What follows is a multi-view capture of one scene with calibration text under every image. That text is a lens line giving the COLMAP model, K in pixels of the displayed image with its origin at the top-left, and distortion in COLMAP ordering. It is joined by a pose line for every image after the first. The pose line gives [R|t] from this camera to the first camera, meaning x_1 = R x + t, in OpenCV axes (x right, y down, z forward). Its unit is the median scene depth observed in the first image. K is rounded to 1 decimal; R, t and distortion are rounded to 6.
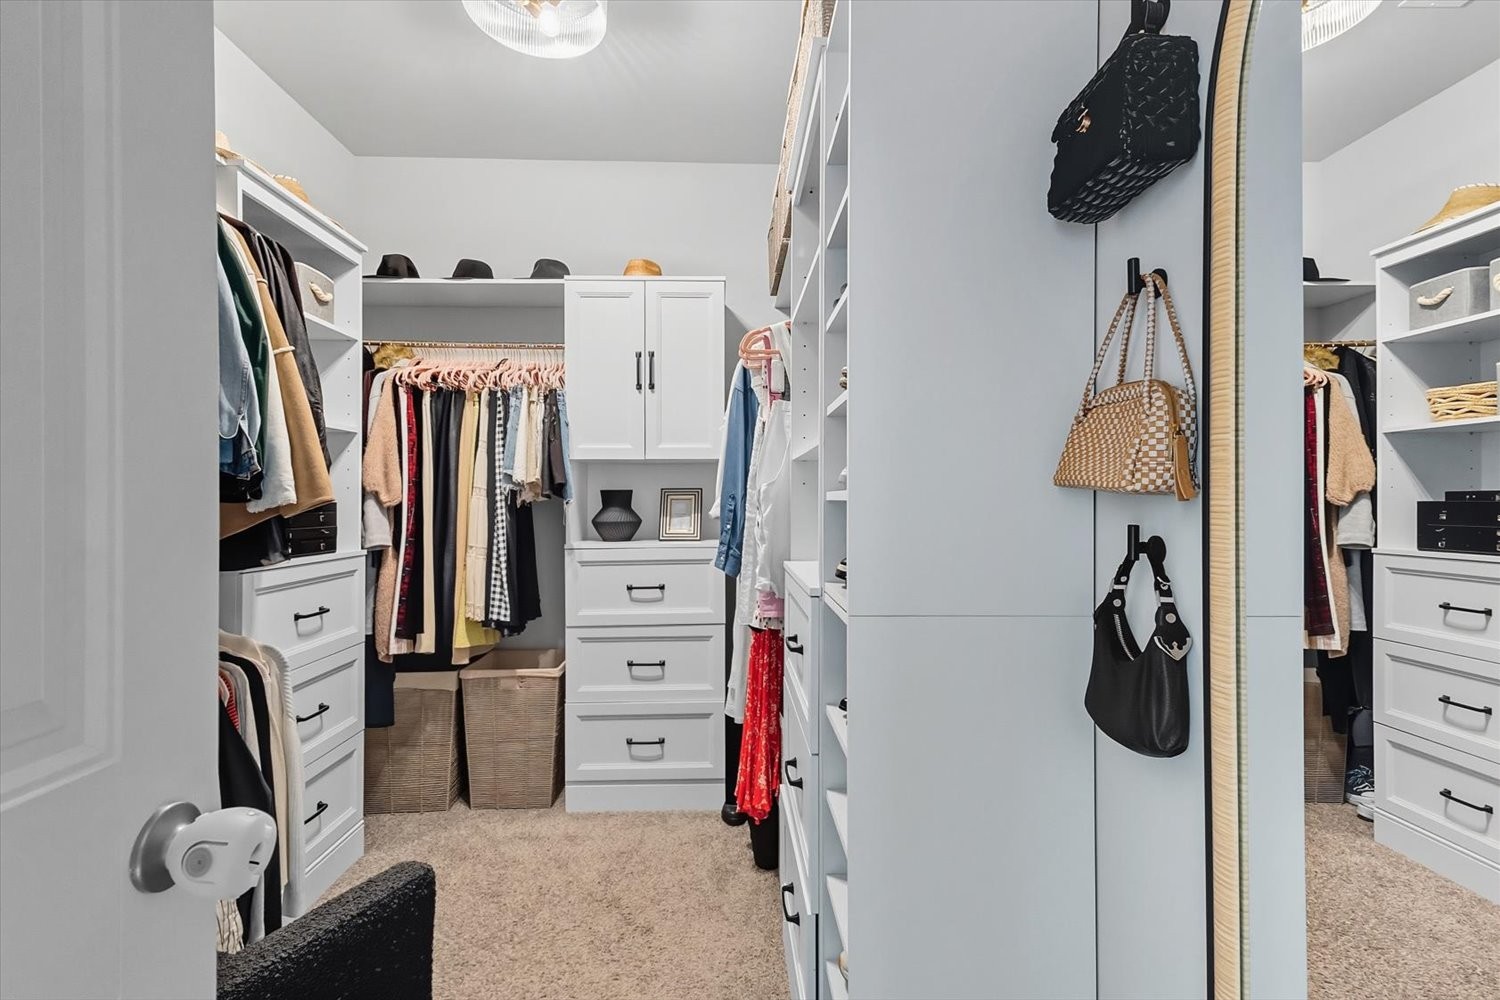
lens RADIAL K [[805.1, 0, 751.5], [0, 805.1, 494.8], [0, 0, 1]] dist [-0.008284, 0.000264]
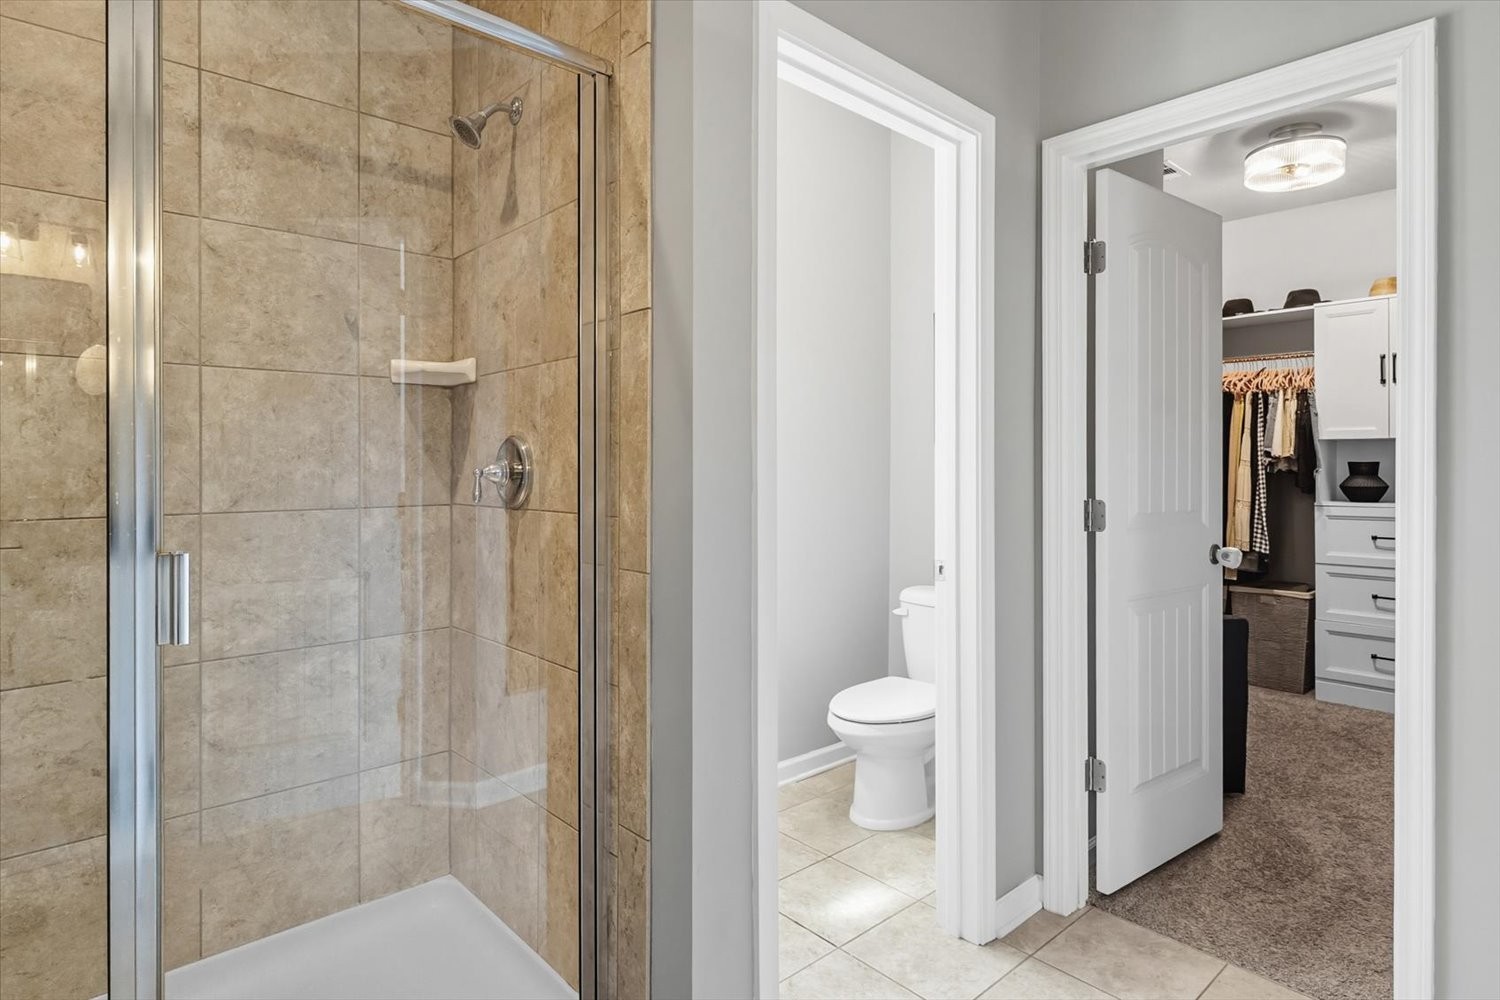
lens RADIAL K [[805.1, 0, 749.4], [0, 805.1, 462.7], [0, 0, 1]] dist [-0.008284, 0.000264]
pose [[0.646434, 0.000196, -0.762970, 0.184488], [0.000360, 1.000000, 0.000562, -0.006343], [0.762970, -0.000638, 0.646434, -0.605020]]
